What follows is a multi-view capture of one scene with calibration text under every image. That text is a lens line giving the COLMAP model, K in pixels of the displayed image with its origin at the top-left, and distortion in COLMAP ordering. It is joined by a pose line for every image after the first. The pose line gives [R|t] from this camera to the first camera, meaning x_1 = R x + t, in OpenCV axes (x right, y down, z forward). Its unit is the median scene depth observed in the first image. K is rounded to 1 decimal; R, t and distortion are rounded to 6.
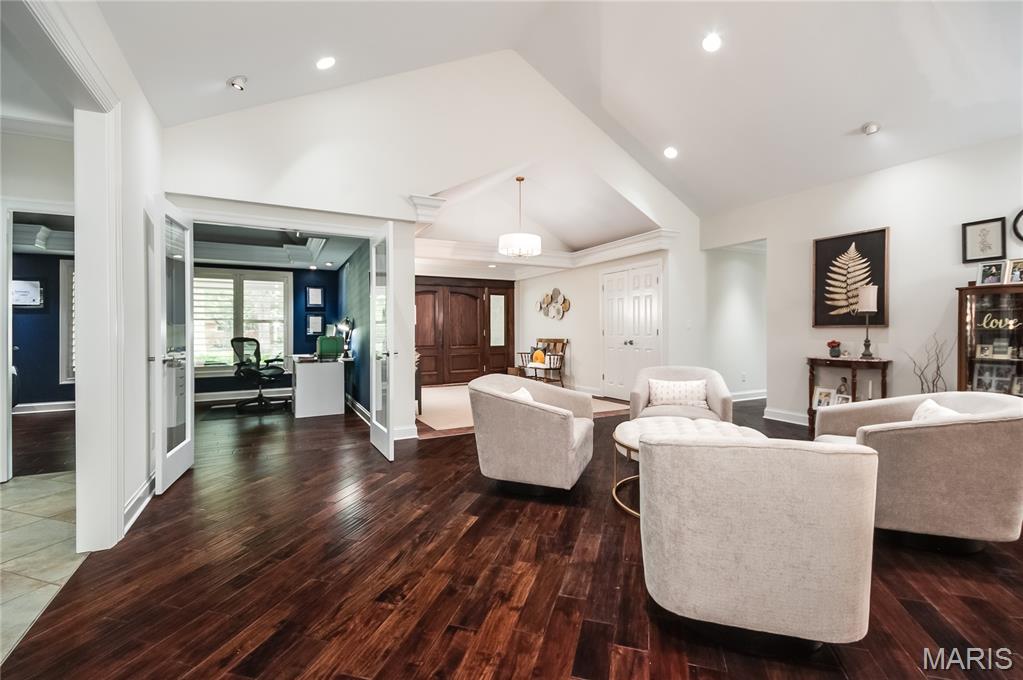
lens RADIAL K [[464.8, 0, 511.5], [0, 464.8, 340.0], [0, 0, 1]] dist [0.012233, -0.000041]
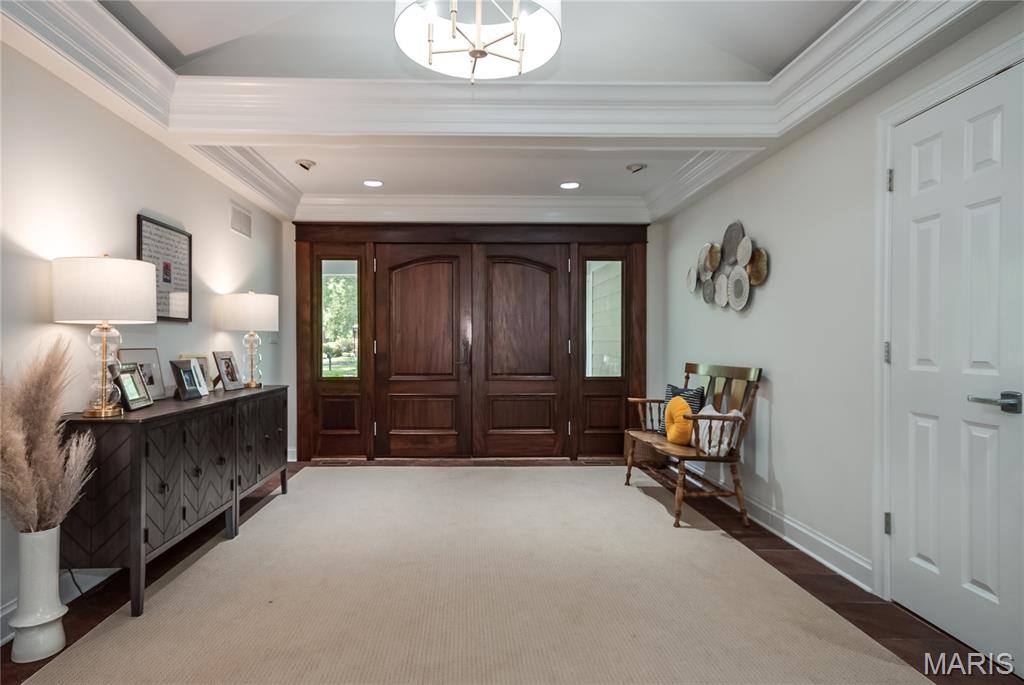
lens RADIAL K [[573.6, 0, 472.7], [0, 573.6, 353.9], [0, 0, 1]] dist [0.036981, 0.000140]
pose [[0.890319, 0.014537, -0.455106, 0.123211], [-0.012630, 0.999894, 0.007230, -0.013188], [0.455163, -0.000689, 0.890408, 0.534743]]
